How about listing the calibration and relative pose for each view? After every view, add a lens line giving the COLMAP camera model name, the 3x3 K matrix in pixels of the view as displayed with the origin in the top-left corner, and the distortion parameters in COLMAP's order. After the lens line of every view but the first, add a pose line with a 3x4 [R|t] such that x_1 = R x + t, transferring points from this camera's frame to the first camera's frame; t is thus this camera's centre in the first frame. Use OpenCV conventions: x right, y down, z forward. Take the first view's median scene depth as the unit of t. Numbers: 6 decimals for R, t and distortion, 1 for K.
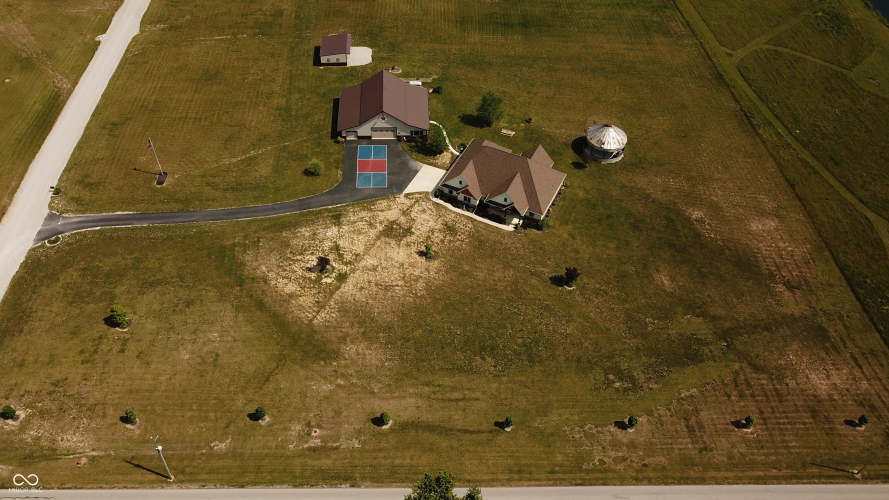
lens RADIAL K [[761.9, 0, 444.5], [0, 761.9, 250.0], [0, 0, 1]] dist [0.052052, -0.149397]
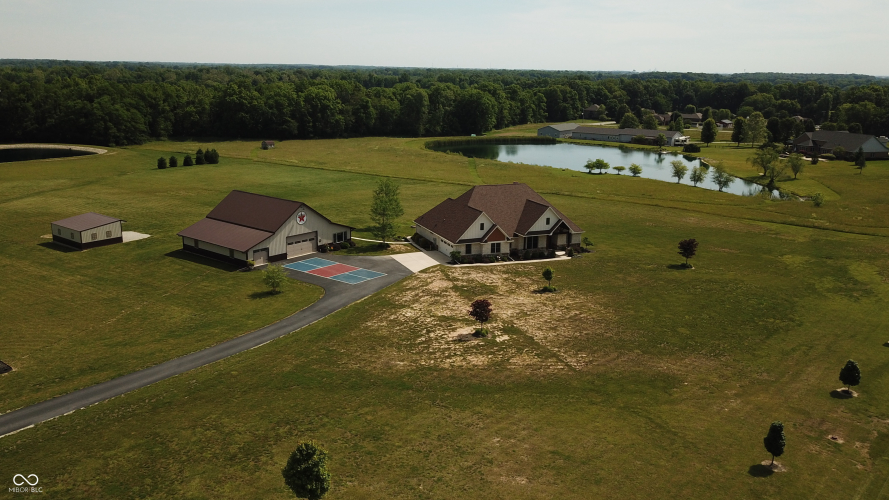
lens RADIAL K [[761.9, 0, 444.5], [0, 761.9, 250.0], [0, 0, 1]] dist [0.052052, -0.149397]
pose [[0.646092, -0.170767, 0.743911, -0.549368], [0.548898, 0.781195, -0.297396, 0.123988], [-0.530355, 0.600477, 0.598458, 0.627723]]
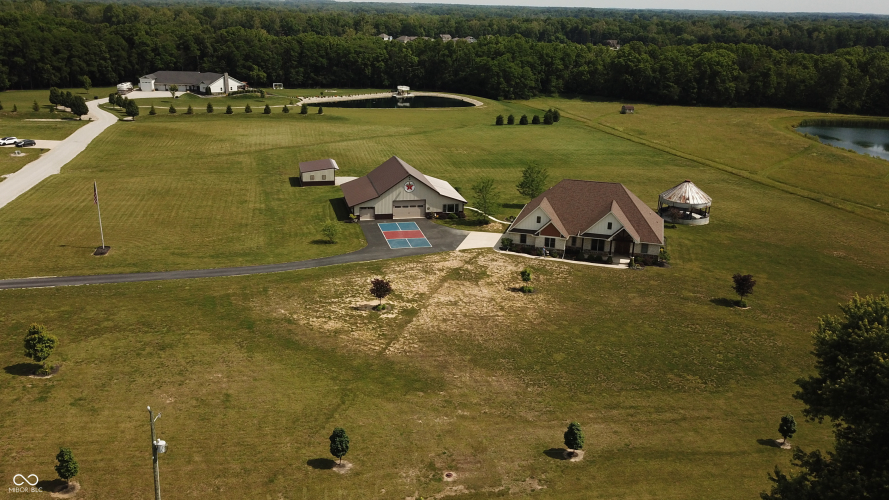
lens RADIAL K [[761.9, 0, 444.5], [0, 761.9, 250.0], [0, 0, 1]] dist [0.052052, -0.149397]
pose [[0.982589, -0.042338, 0.180902, -0.209860], [0.124277, 0.873563, -0.470578, 0.281766], [-0.138106, 0.484867, 0.863615, 0.402205]]
